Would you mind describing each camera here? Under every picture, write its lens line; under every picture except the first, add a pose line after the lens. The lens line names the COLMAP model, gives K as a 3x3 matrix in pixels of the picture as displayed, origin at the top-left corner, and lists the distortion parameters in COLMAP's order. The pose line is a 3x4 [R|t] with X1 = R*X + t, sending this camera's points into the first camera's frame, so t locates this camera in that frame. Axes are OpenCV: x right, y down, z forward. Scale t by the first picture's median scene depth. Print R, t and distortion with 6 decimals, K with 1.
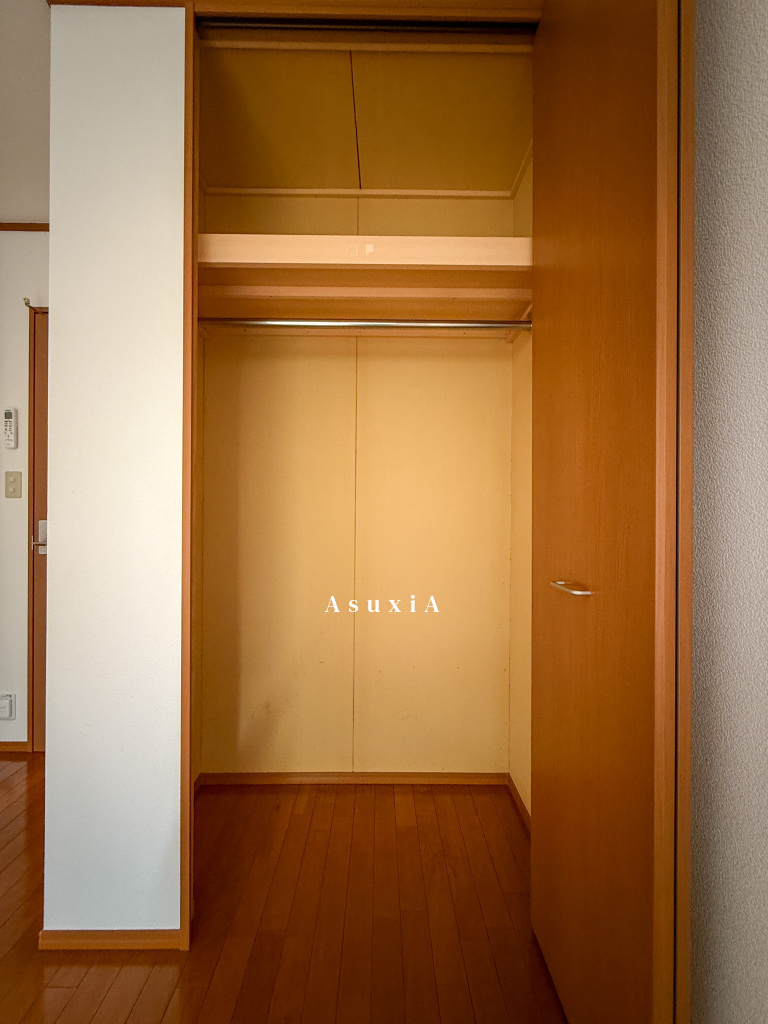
lens RADIAL K [[408.1, 0, 384.0], [0, 408.1, 512.0], [0, 0, 1]] dist [0.000862, 0.000153]
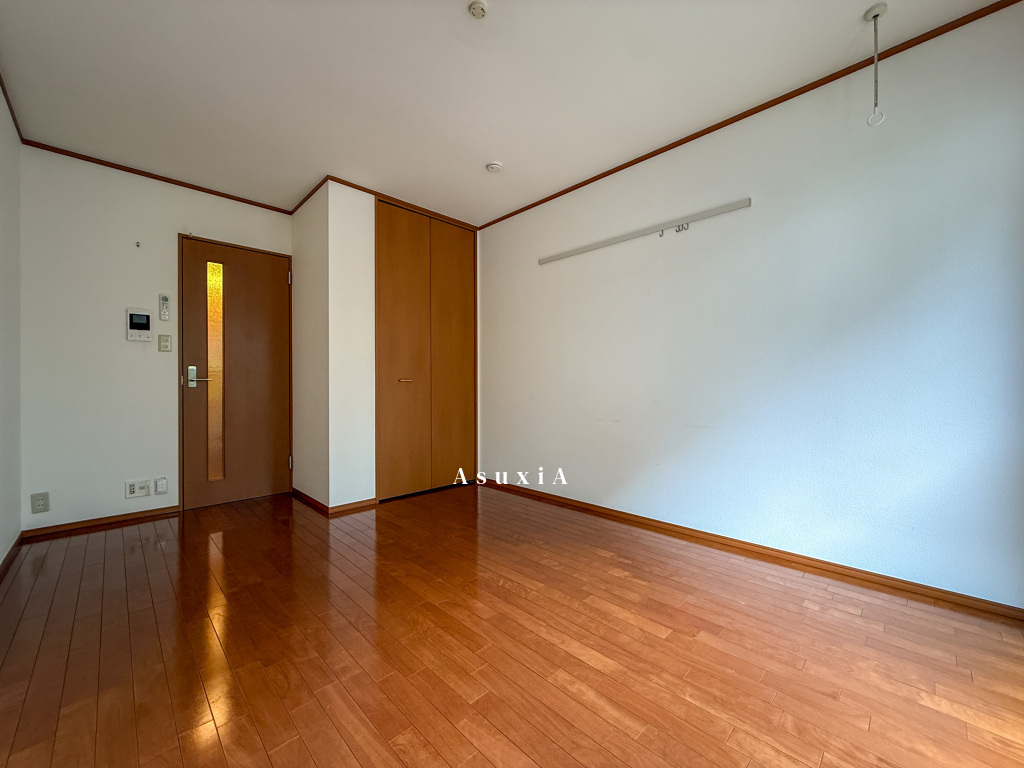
lens RADIAL K [[408.1, 0, 512.0], [0, 408.1, 384.0], [0, 0, 1]] dist [0.000862, 0.000153]
pose [[0.721951, -0.013212, 0.691818, -1.036245], [0.020593, 0.999785, -0.002397, 0.121625], [-0.691637, 0.015977, 0.722068, -1.054072]]
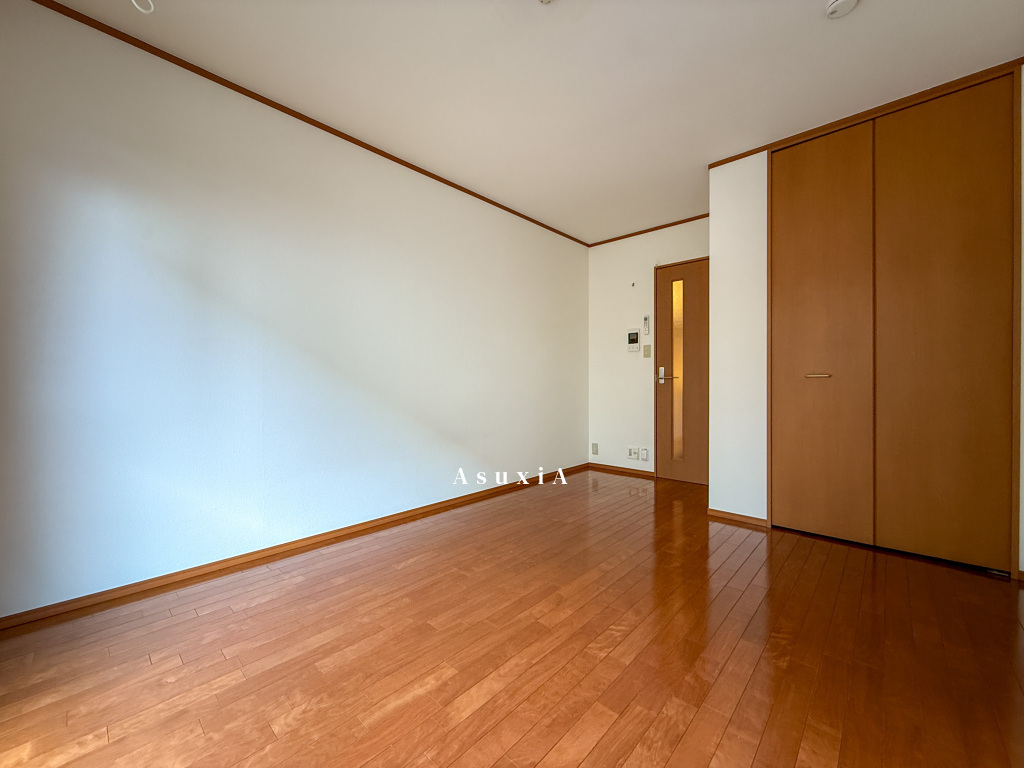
lens RADIAL K [[408.1, 0, 512.0], [0, 408.1, 384.0], [0, 0, 1]] dist [0.000862, 0.000153]
pose [[0.720928, -0.011068, -0.692922, 0.061763], [0.001906, 0.999900, -0.013988, 0.134404], [0.693008, 0.008763, 0.720877, -1.036083]]
